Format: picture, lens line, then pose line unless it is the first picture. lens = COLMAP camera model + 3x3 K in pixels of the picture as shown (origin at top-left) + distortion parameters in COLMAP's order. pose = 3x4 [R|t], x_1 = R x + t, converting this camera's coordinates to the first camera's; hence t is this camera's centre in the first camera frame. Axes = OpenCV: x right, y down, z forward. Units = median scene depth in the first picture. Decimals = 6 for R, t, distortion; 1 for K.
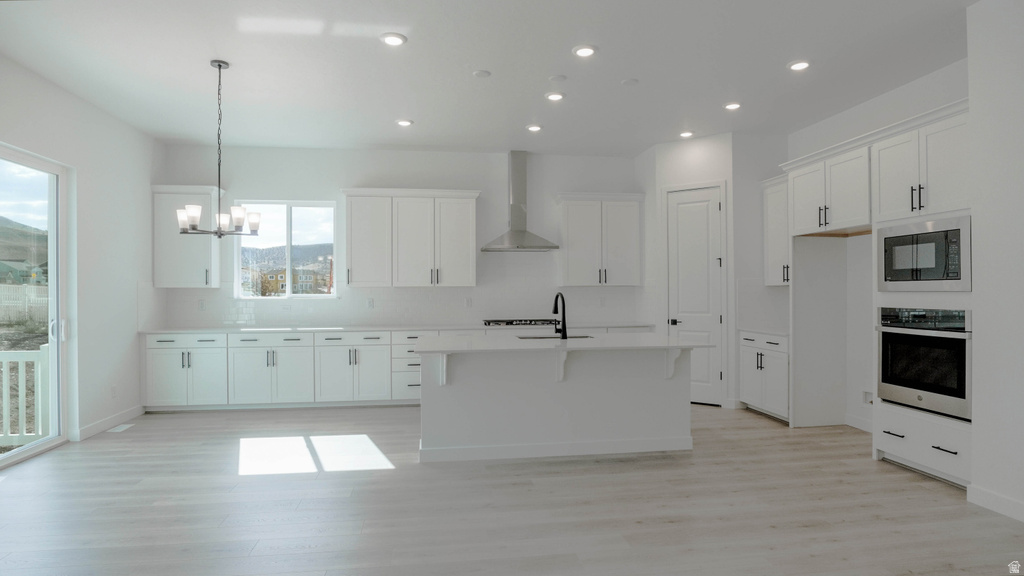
lens RADIAL K [[559.5, 0, 510.9], [0, 559.5, 291.5], [0, 0, 1]] dist [-0.029193, 0.000880]
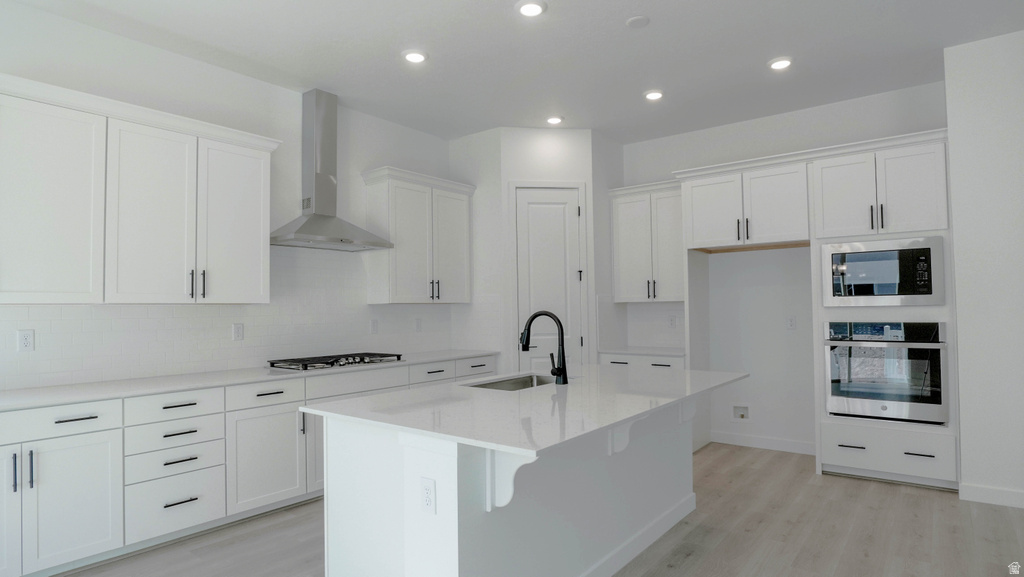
lens RADIAL K [[560.8, 0, 512.0], [0, 560.8, 288.5], [0, 0, 1]] dist [-0.025069, 0.000917]
pose [[0.720847, 0.019776, 0.692812, -0.310826], [0.009696, 0.999207, -0.038609, 0.000622], [-0.693026, 0.034549, 0.720084, 0.453832]]
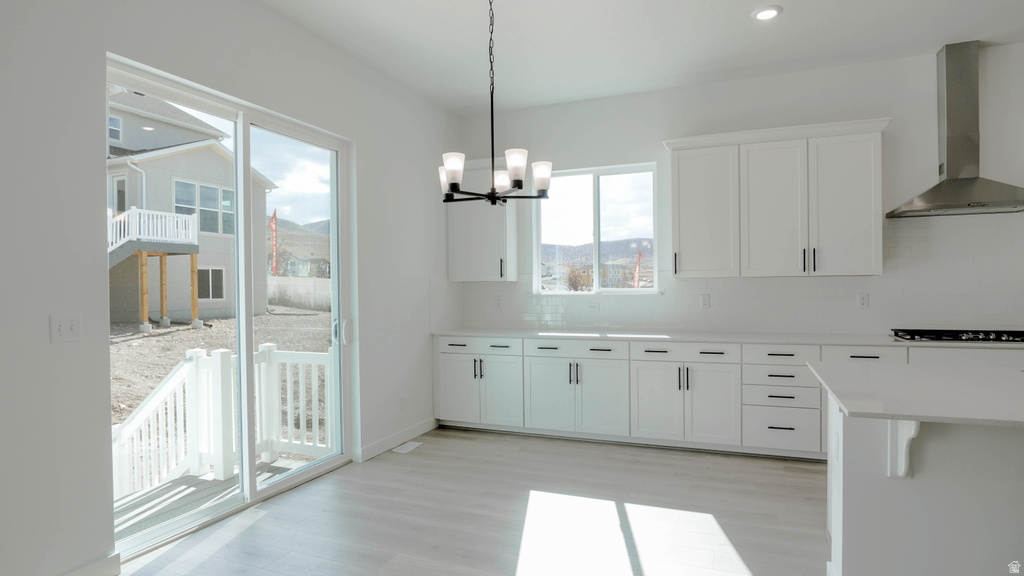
lens RADIAL K [[559.5, 0, 510.9], [0, 559.5, 291.5], [0, 0, 1]] dist [-0.029193, 0.000880]
pose [[0.859537, -0.000944, -0.511073, -0.114435], [0.006795, 0.999931, 0.009581, 0.000746], [0.511029, -0.011708, 0.859484, 0.298802]]
